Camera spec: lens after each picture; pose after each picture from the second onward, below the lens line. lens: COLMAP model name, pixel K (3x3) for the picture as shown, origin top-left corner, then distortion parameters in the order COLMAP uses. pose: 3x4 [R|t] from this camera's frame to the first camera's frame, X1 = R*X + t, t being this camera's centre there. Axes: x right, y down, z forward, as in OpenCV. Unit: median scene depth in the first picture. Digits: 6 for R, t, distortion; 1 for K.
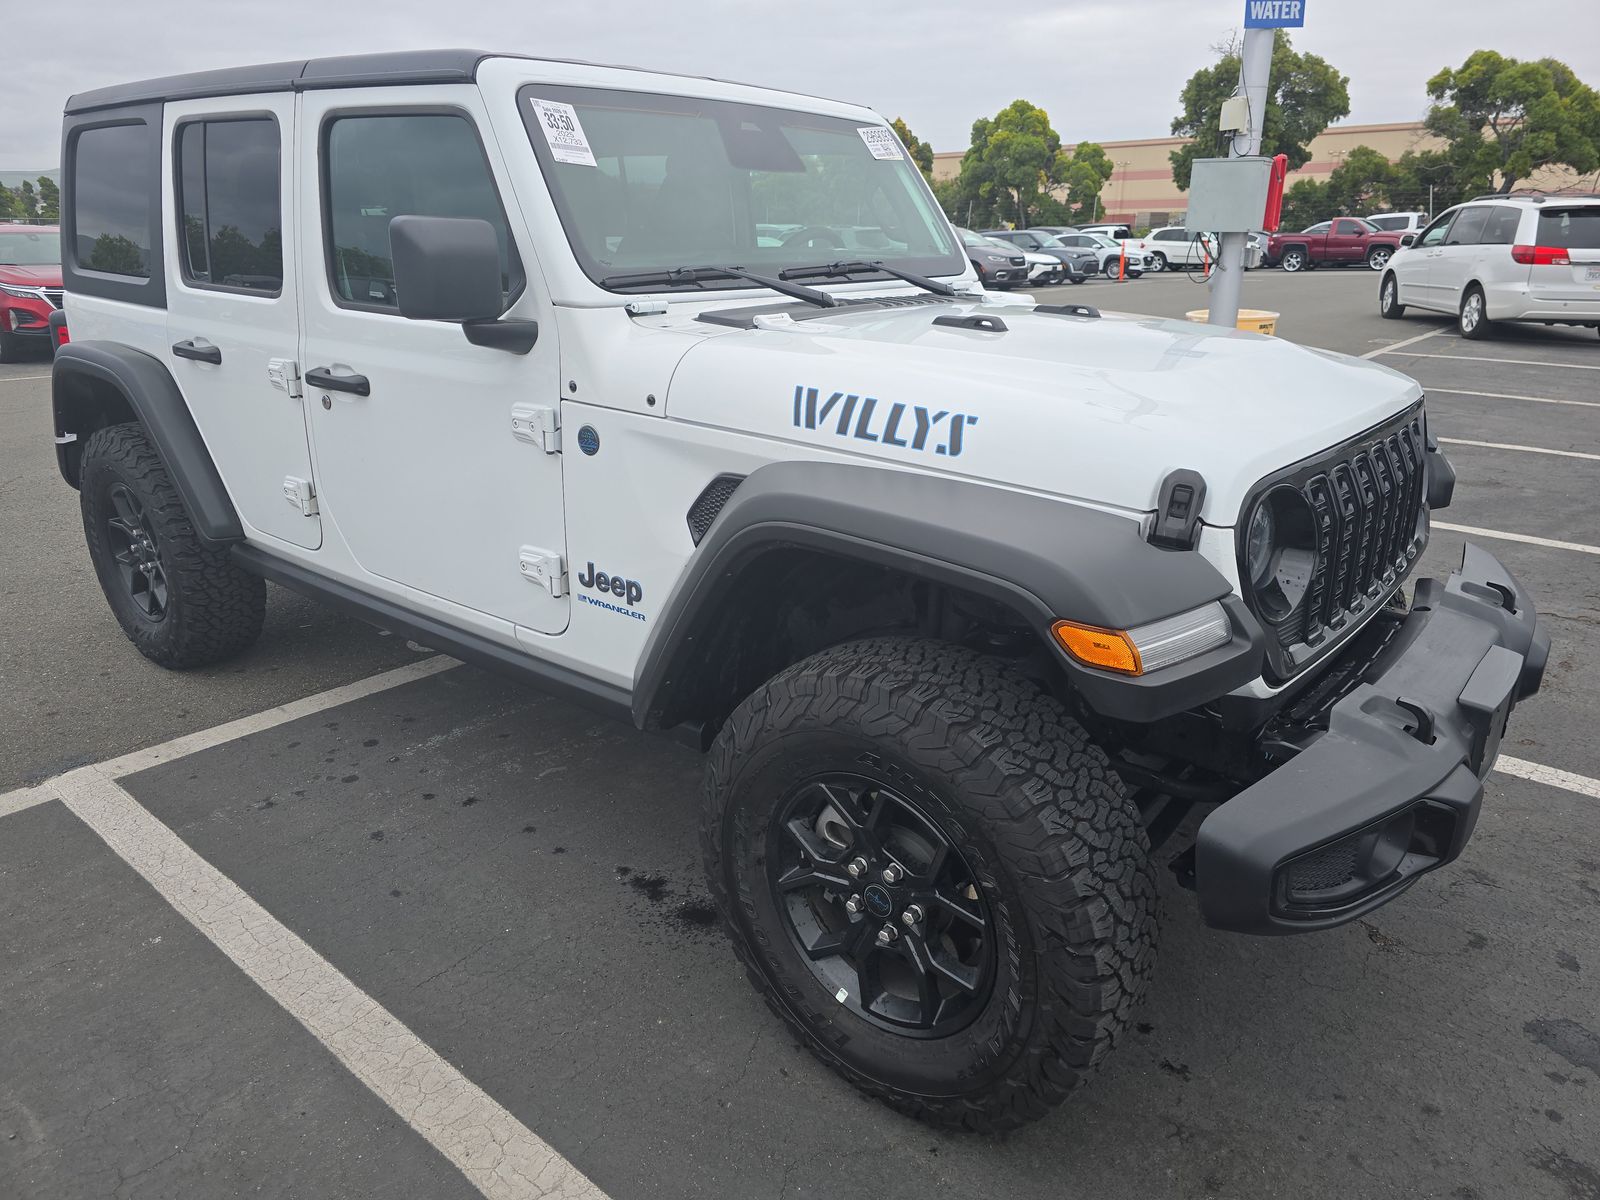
lens RADIAL K [[1096.5, 0, 800.0], [0, 1096.5, 600.0], [0, 0, 1]] dist [0.014333, -0.003325]
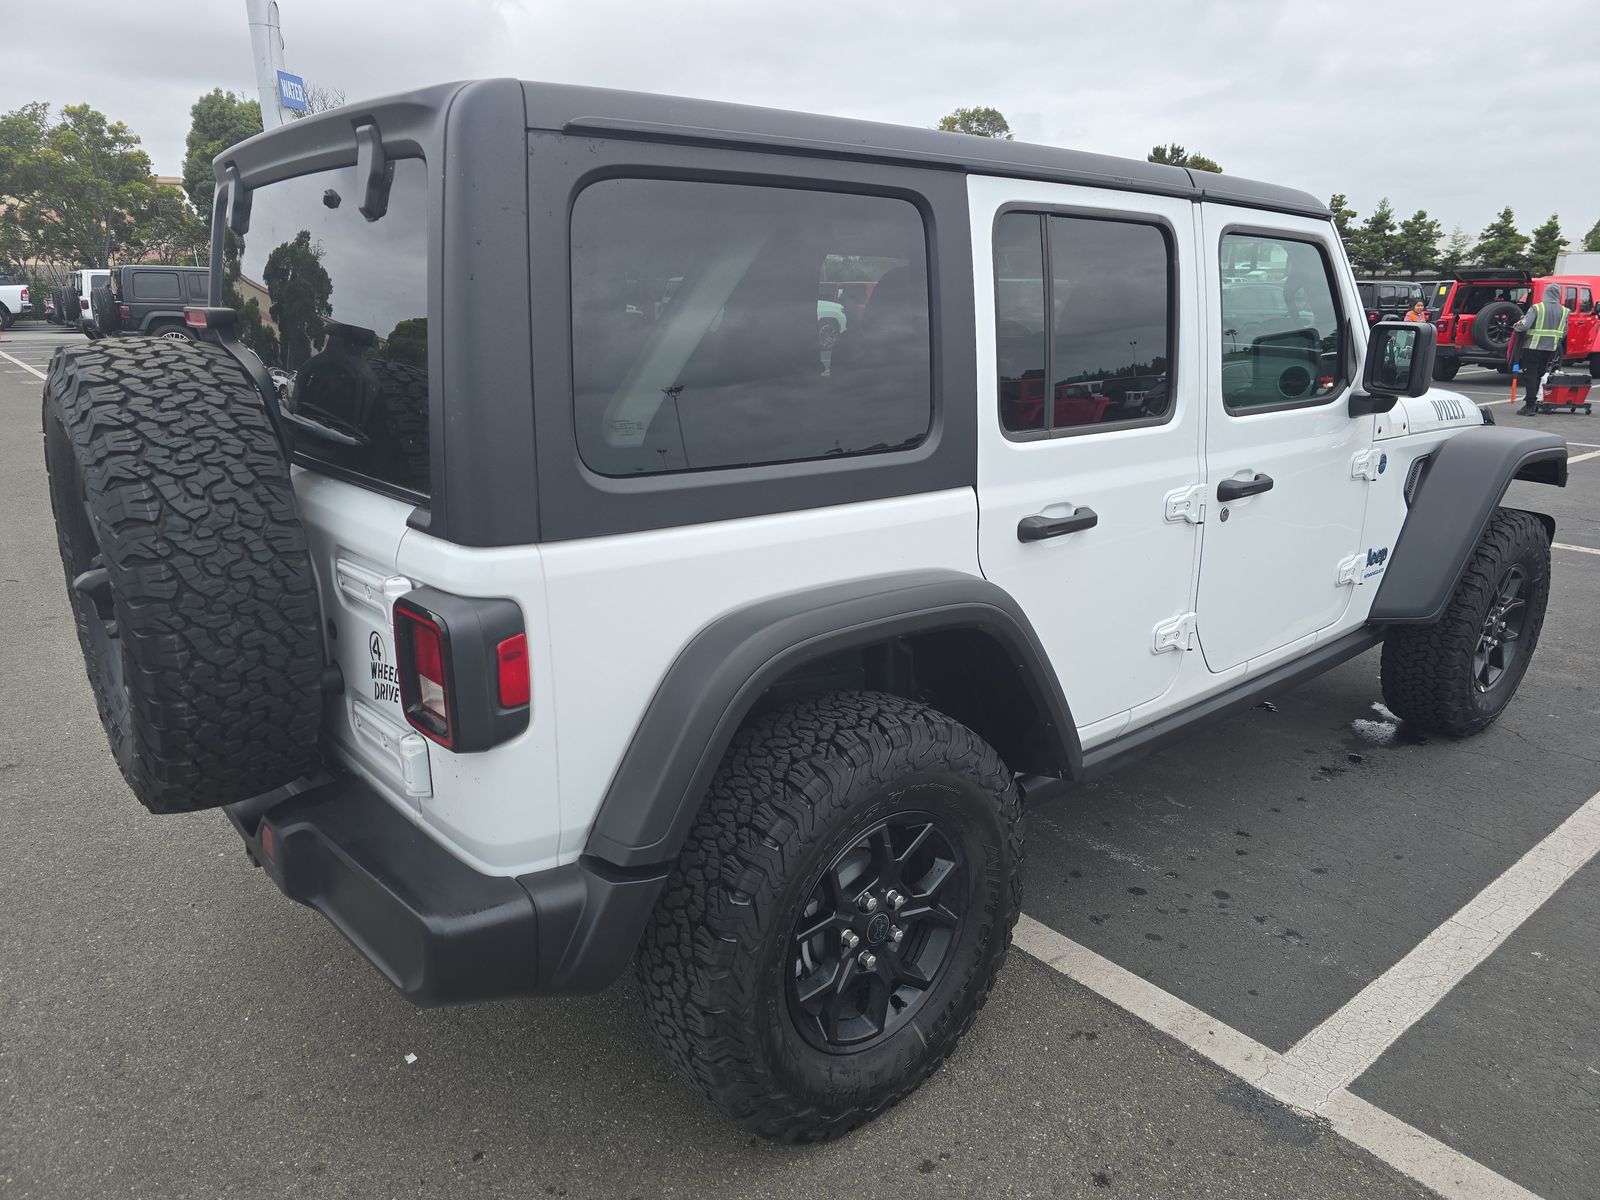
lens RADIAL K [[1096.5, 0, 800.0], [0, 1096.5, 600.0], [0, 0, 1]] dist [0.014333, -0.003325]
pose [[0.176659, -0.274406, 0.945248, -1.375582], [0.324430, 0.922917, 0.207290, -0.414958], [-0.929267, 0.270047, 0.252067, 1.074648]]
